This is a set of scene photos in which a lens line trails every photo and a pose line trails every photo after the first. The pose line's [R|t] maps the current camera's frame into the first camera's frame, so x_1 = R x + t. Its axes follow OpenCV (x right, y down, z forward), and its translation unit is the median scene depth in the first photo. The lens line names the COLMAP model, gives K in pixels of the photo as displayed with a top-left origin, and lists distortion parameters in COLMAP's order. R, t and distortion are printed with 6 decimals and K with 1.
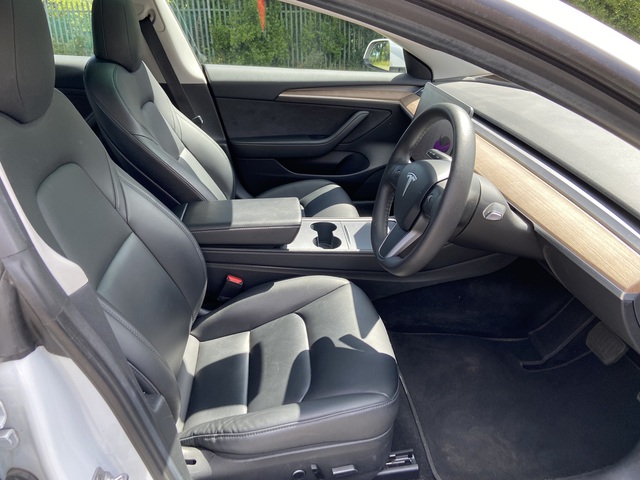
lens RADIAL K [[493.2, 0, 315.2], [0, 493.2, 238.9], [0, 0, 1]] dist [0.125153, -0.174809]
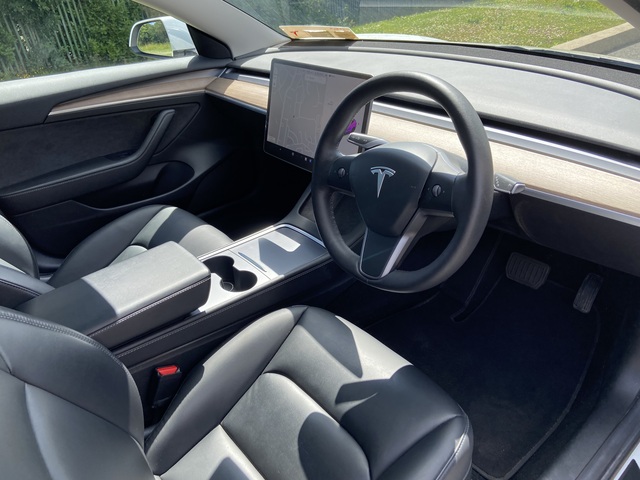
lens RADIAL K [[493.2, 0, 315.2], [0, 493.2, 238.9], [0, 0, 1]] dist [0.125153, -0.174809]
pose [[0.807984, -0.348018, 0.475442, -0.167041], [0.330355, 0.935738, 0.123531, -0.083292], [-0.487880, 0.057254, 0.871031, 0.192220]]
